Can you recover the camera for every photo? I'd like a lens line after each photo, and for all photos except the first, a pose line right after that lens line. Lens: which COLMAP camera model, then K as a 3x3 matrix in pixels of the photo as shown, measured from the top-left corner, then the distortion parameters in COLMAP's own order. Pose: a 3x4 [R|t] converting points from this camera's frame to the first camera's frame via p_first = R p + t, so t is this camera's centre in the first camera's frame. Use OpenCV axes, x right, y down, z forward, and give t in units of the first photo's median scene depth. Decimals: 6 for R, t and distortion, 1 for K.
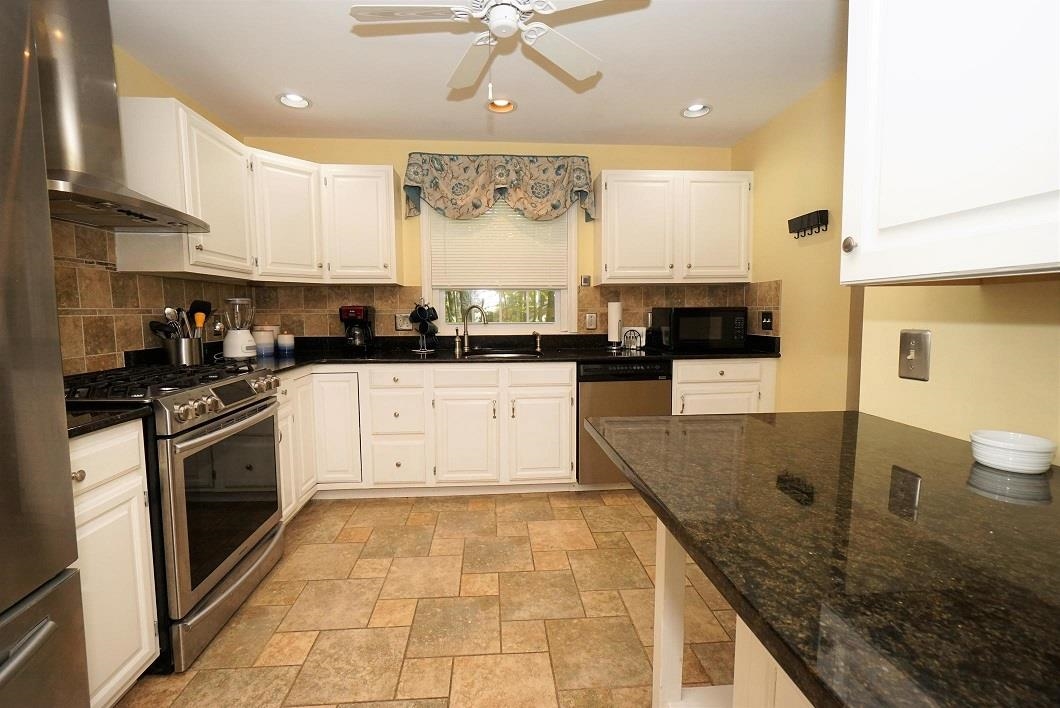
lens RADIAL K [[462.0, 0, 524.1], [0, 462.0, 350.8], [0, 0, 1]] dist [0.000434, 0.000179]
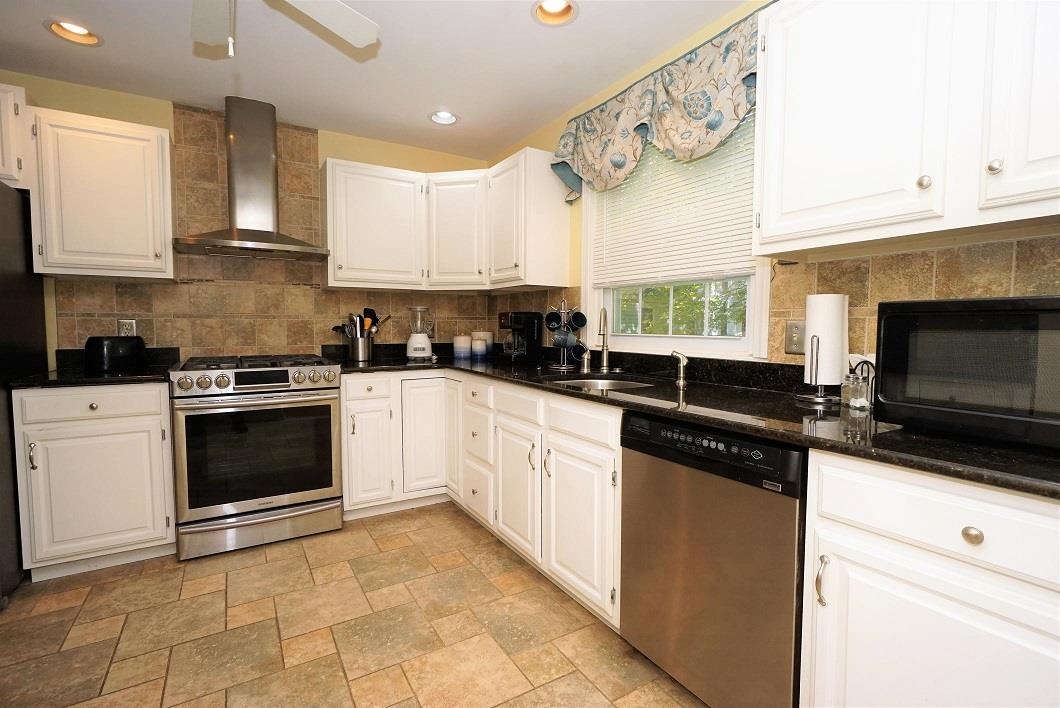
lens RADIAL K [[491.0, 0, 530.0], [0, 491.0, 354.0], [0, 0, 1]] dist [-0.001259, 0.000751]
pose [[0.455659, 0.061136, -0.888053, 0.635319], [-0.081268, 0.996329, 0.026891, -0.051262], [0.886437, 0.059917, 0.458955, 0.707996]]
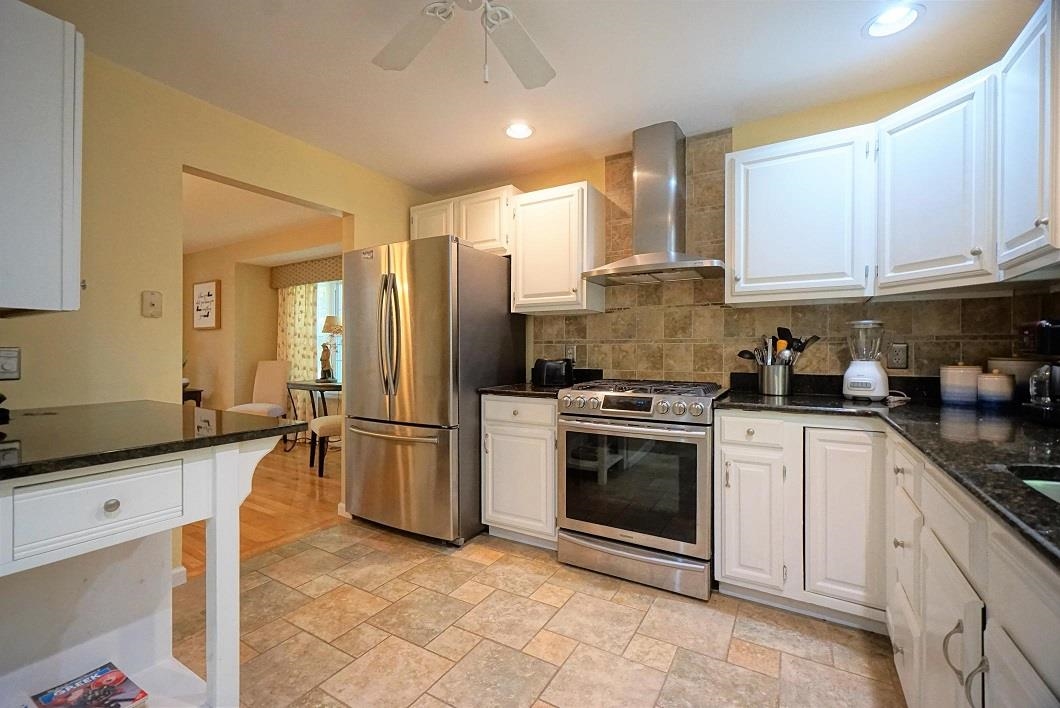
lens RADIAL K [[462.0, 0, 524.1], [0, 462.0, 350.8], [0, 0, 1]] dist [0.000434, 0.000179]
pose [[-0.582573, 0.003631, -0.812770, 0.371728], [-0.066797, 0.996393, 0.052330, -0.067239], [0.810029, 0.084777, -0.580229, 1.021044]]
